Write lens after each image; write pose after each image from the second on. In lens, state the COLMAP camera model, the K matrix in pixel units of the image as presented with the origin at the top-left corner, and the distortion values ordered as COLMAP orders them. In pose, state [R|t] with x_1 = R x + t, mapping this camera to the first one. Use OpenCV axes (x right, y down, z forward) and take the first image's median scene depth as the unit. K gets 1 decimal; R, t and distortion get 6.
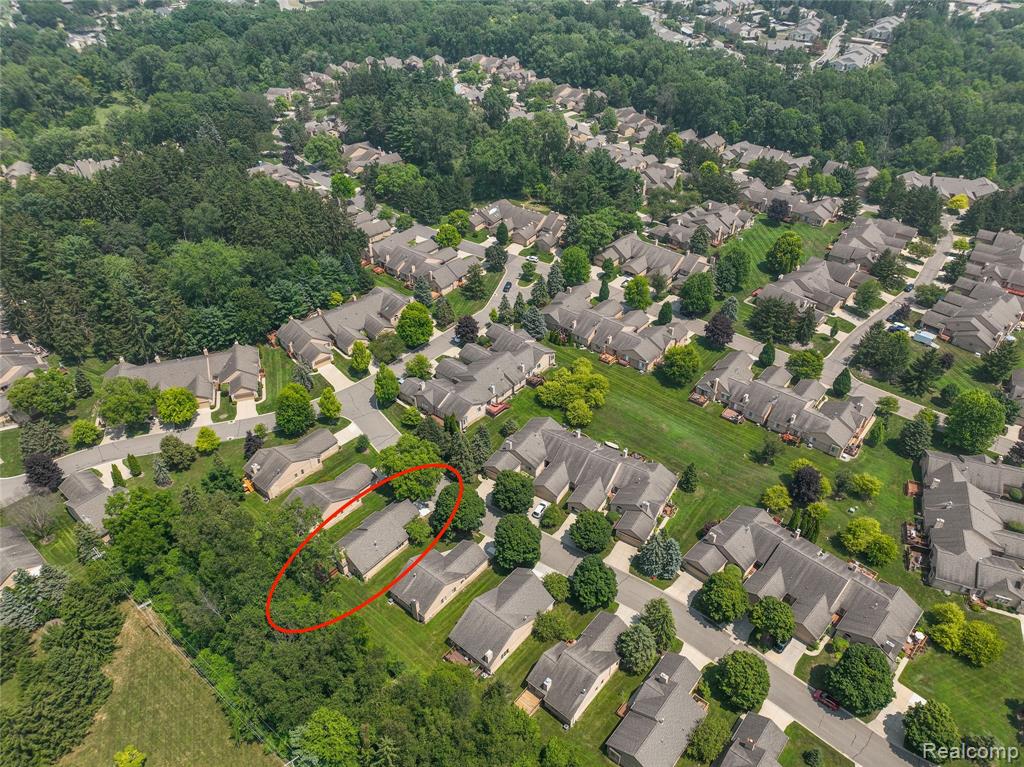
lens RADIAL K [[749.1, 0, 514.4], [0, 749.1, 382.3], [0, 0, 1]] dist [-0.015551, 0.013836]
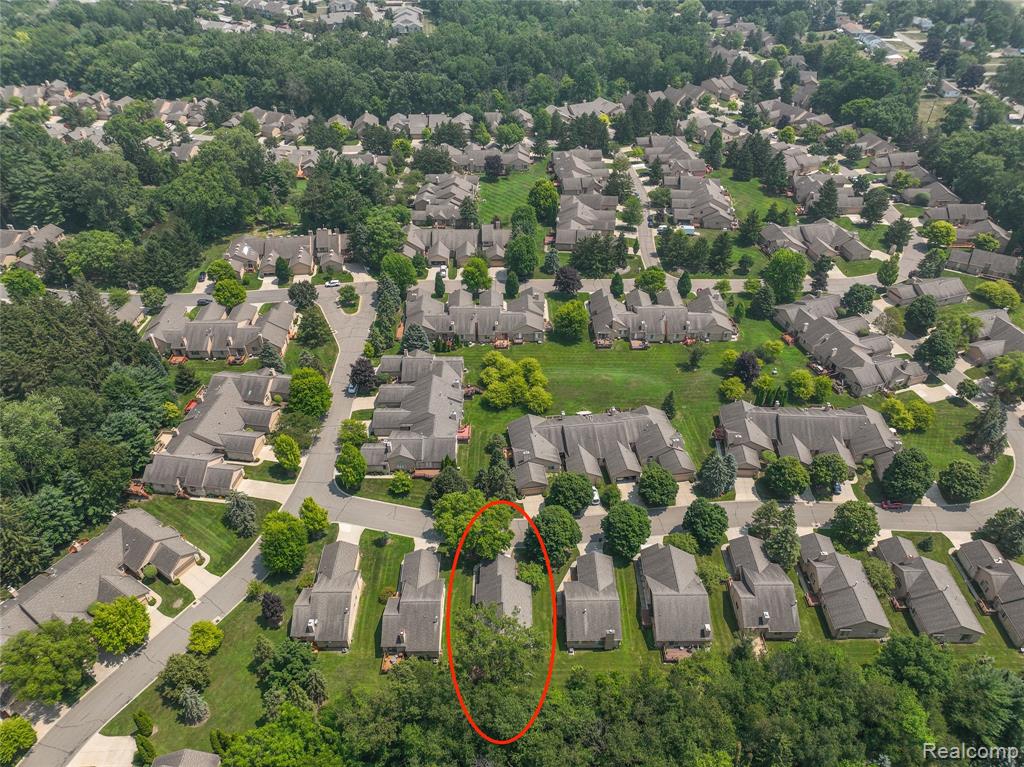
lens RADIAL K [[749.1, 0, 514.0], [0, 749.1, 384.4], [0, 0, 1]] dist [-0.015551, 0.013836]
pose [[0.750510, -0.404218, 0.522822, -0.383258], [0.389125, 0.909738, 0.144772, -0.114250], [-0.534150, 0.094790, 0.840059, 0.154834]]
